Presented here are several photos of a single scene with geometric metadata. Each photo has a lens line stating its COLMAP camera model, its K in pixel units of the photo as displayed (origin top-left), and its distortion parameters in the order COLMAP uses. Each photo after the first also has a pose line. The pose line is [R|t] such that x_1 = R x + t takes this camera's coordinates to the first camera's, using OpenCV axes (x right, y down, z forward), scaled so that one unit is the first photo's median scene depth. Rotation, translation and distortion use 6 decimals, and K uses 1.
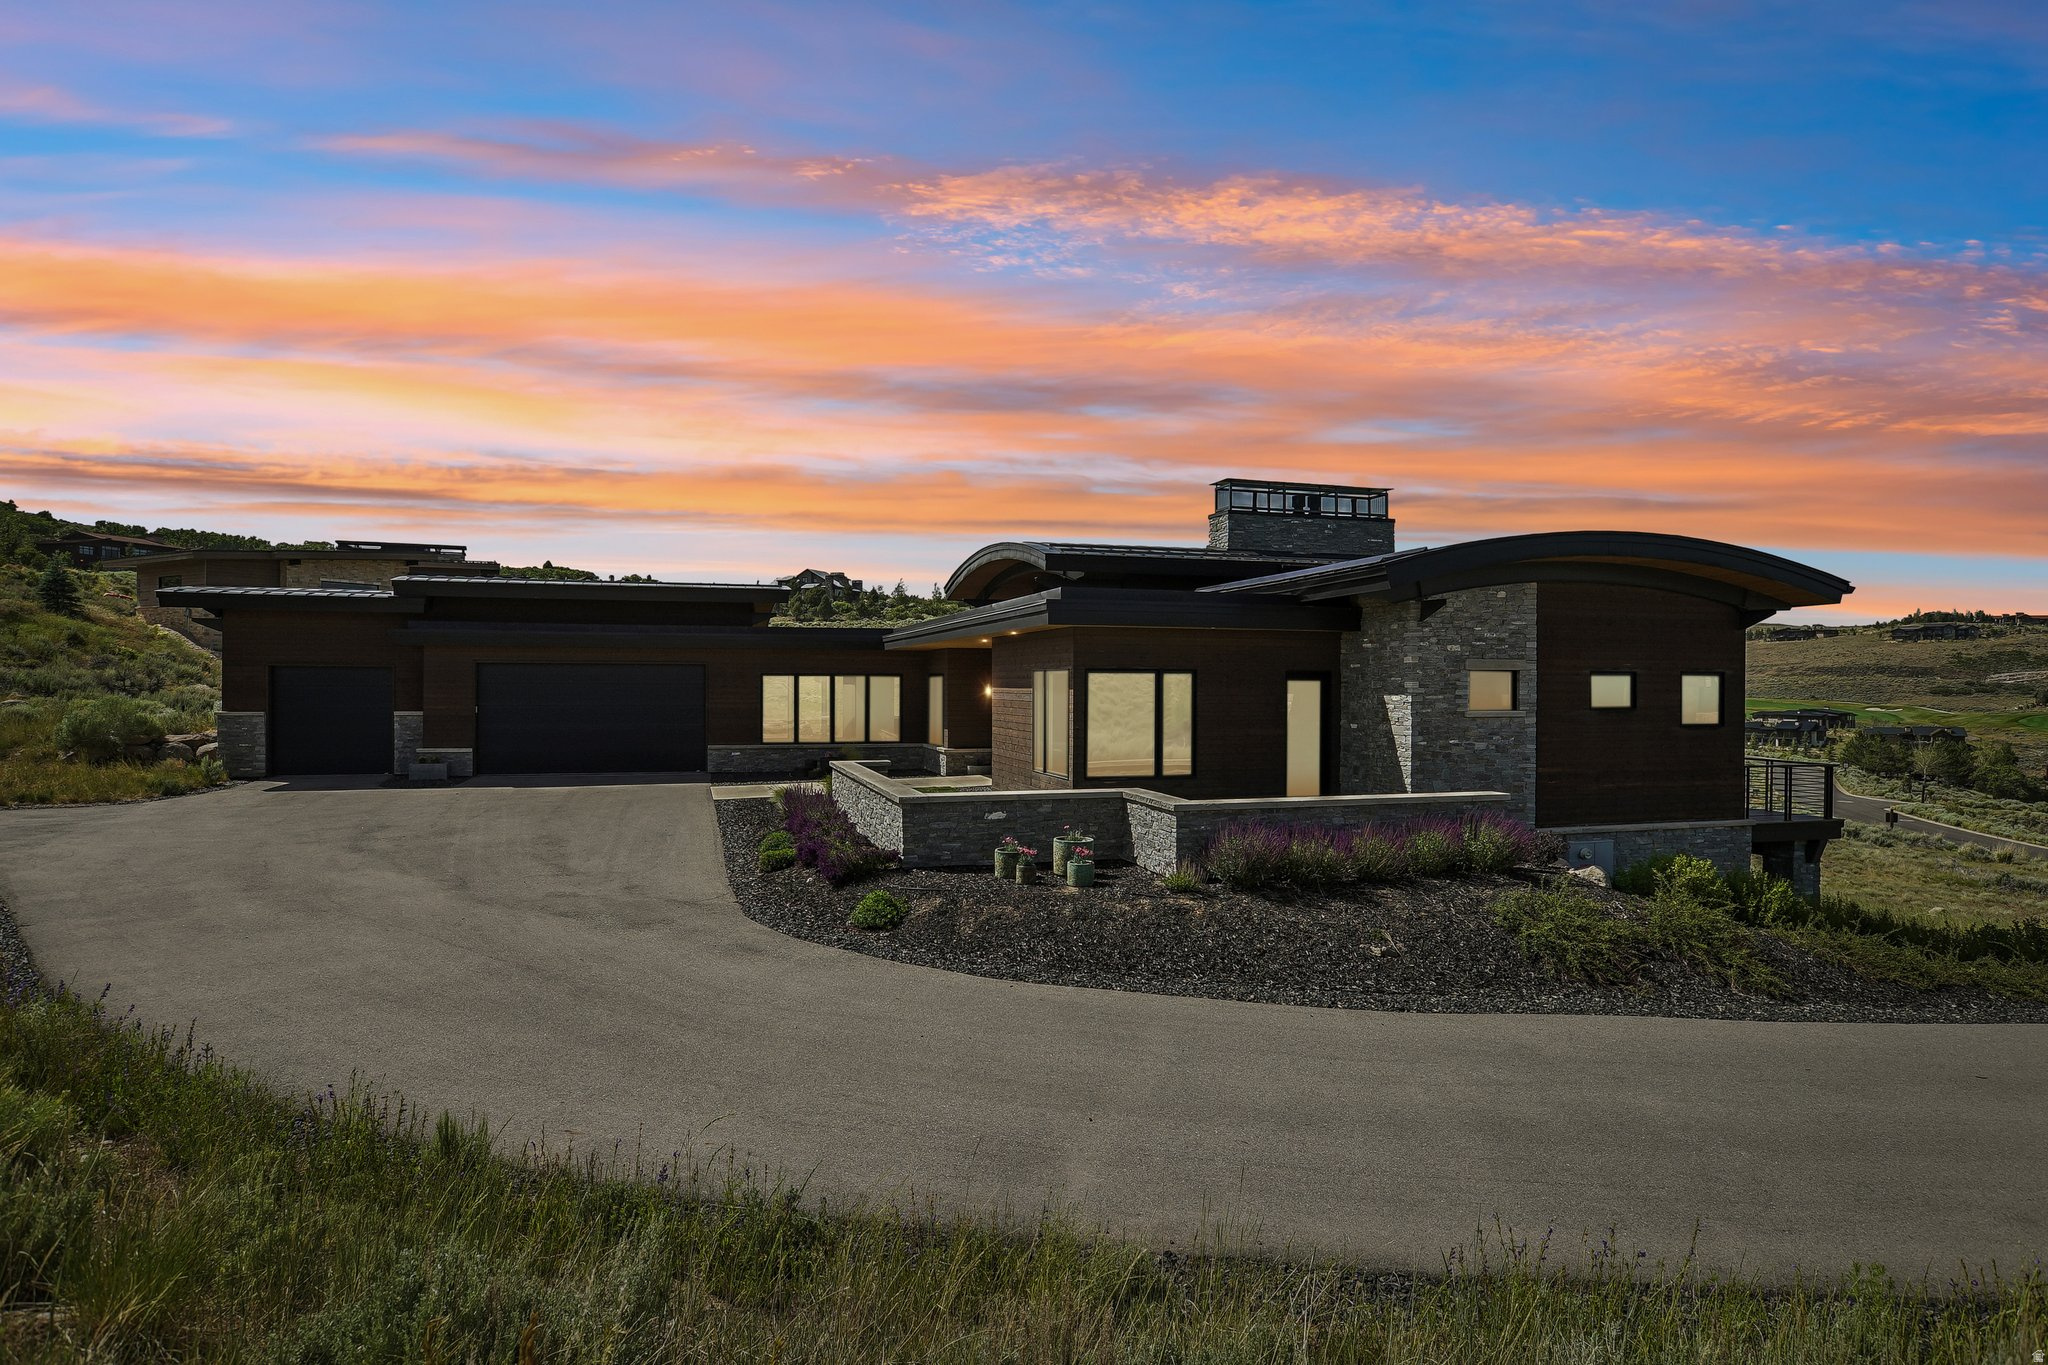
lens RADIAL K [[1260.6, 0, 1020.4], [0, 1260.6, 697.9], [0, 0, 1]] dist [0.023511, 0.001268]
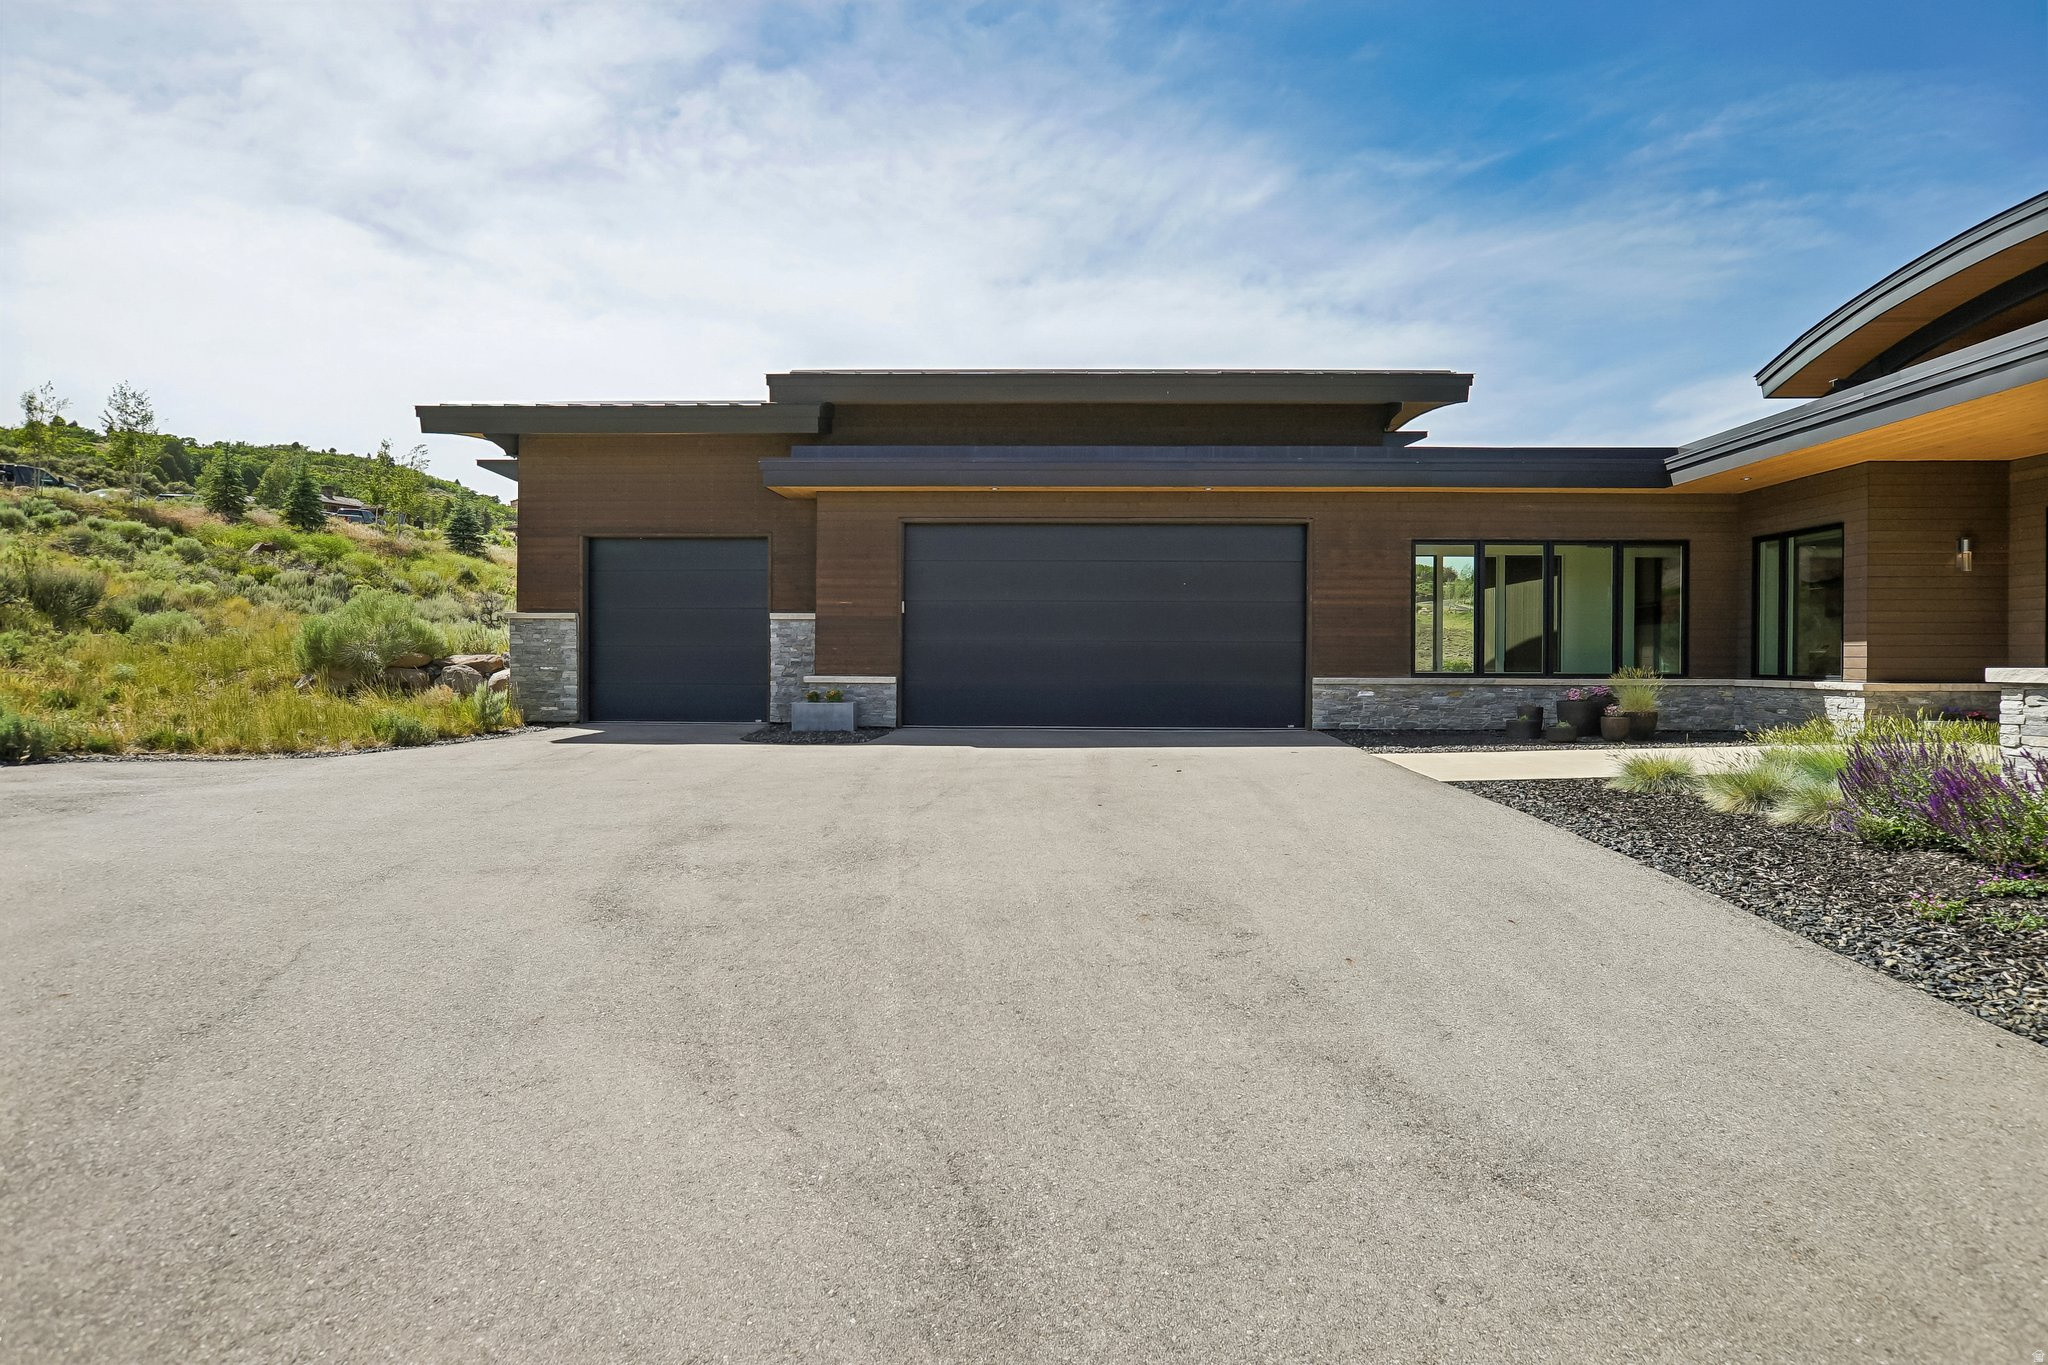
lens RADIAL K [[1294.1, 0, 1029.3], [0, 1294.1, 672.1], [0, 0, 1]] dist [-0.029590, 0.000515]
pose [[0.960043, 0.003834, -0.279828, -0.220762], [-0.005459, 0.999972, -0.005028, 0.040652], [0.279801, 0.006355, 0.960037, 0.478300]]
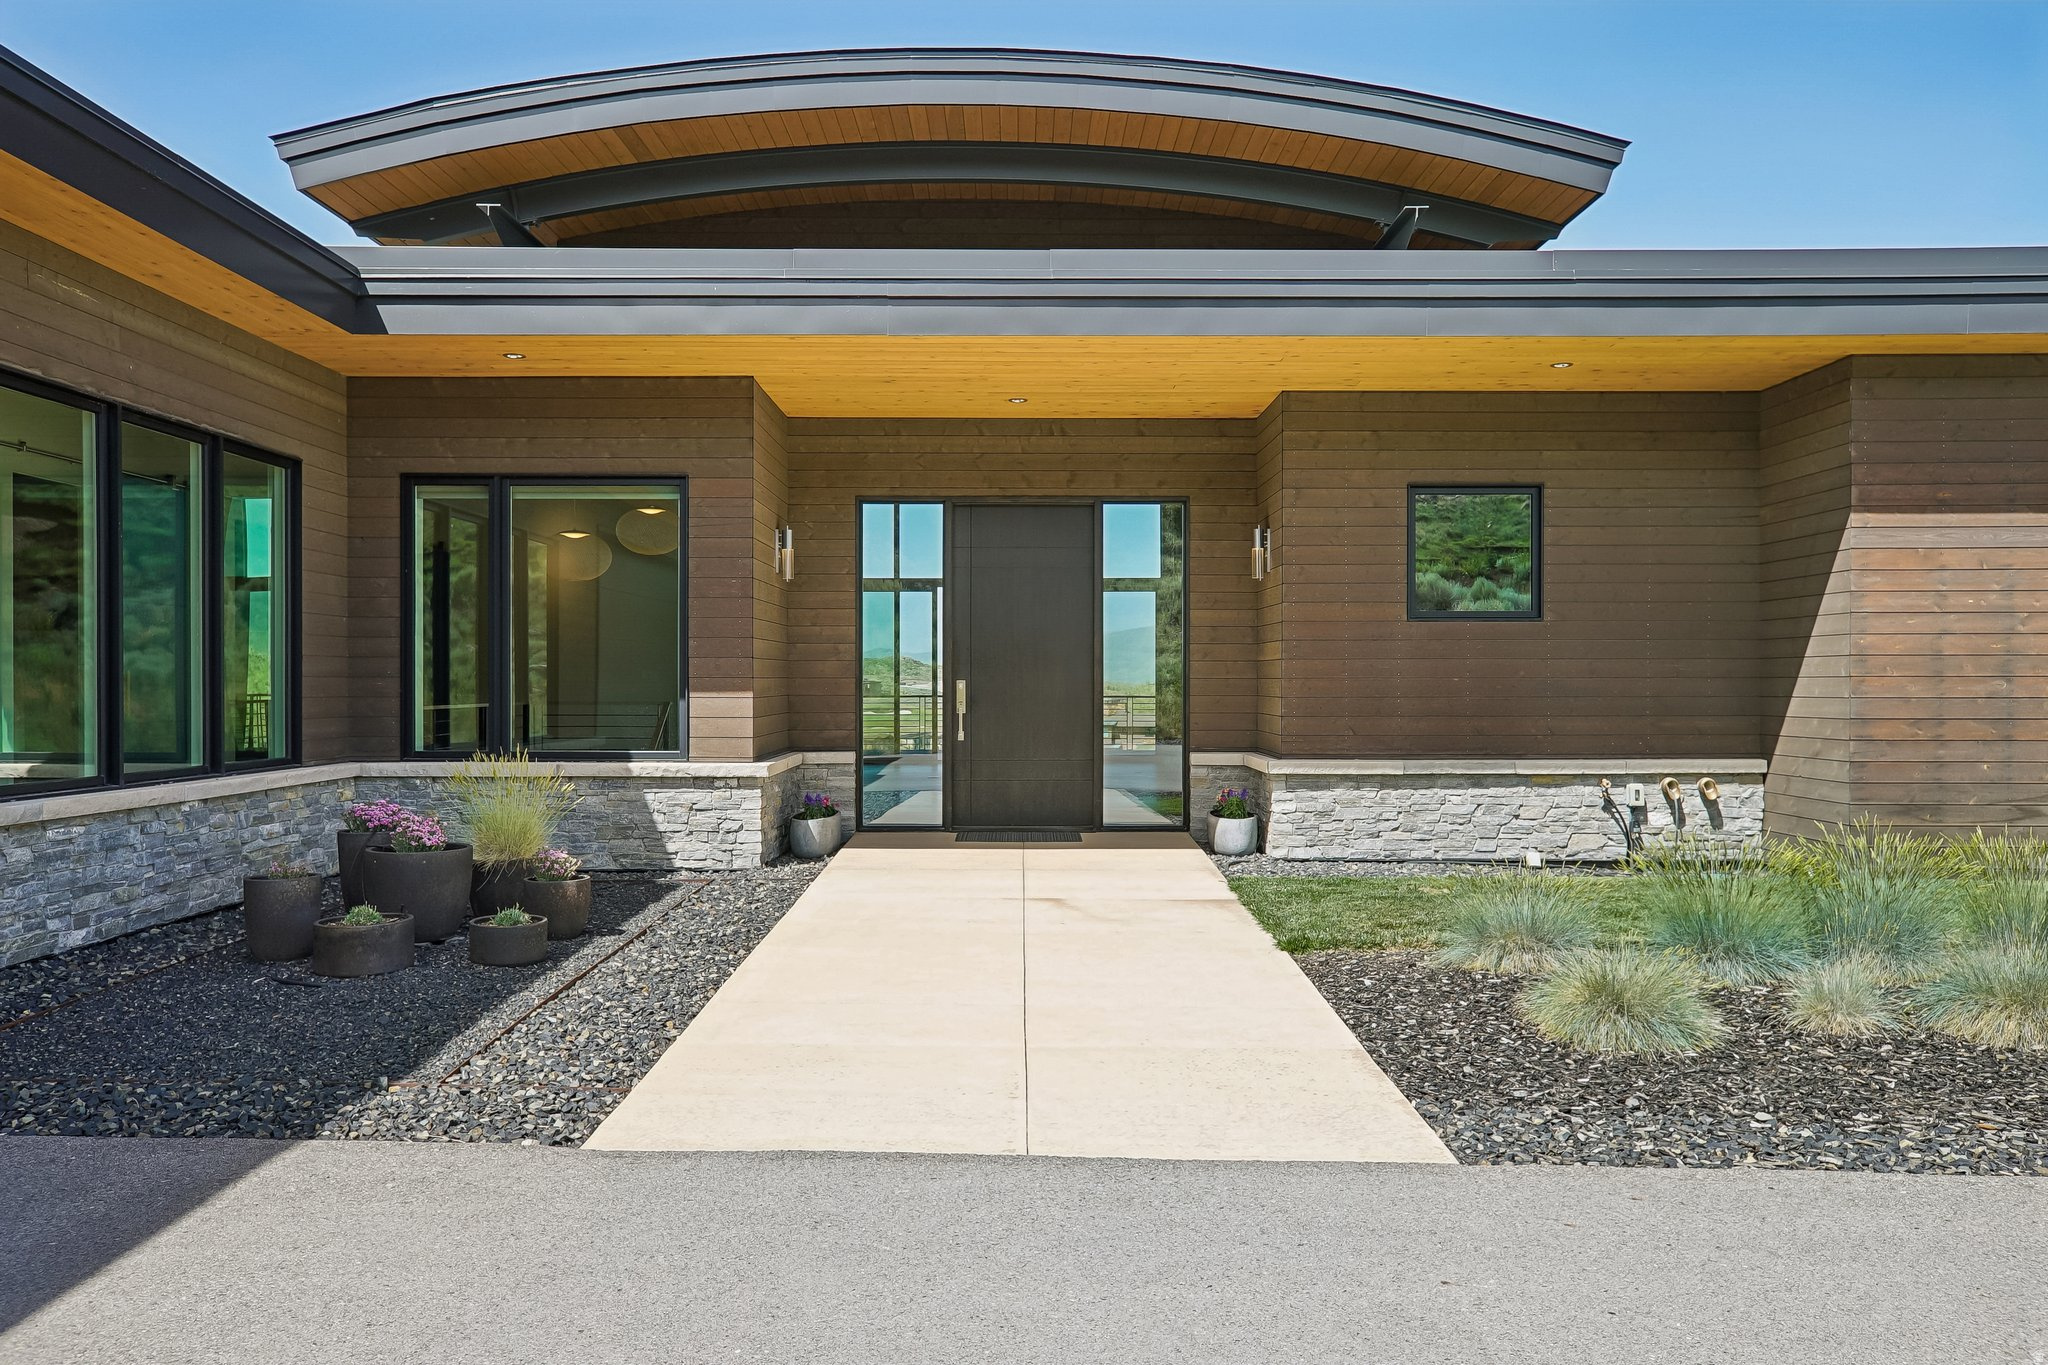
lens RADIAL K [[1605.5, 0, 1022.4], [0, 1605.5, 681.4], [0, 0, 1]] dist [-0.006284, -0.000941]
pose [[0.228397, 0.000876, 0.973568, -0.390038], [0.013093, 0.999906, -0.003972, 0.023893], [-0.973480, 0.013654, 0.228365, 0.927847]]
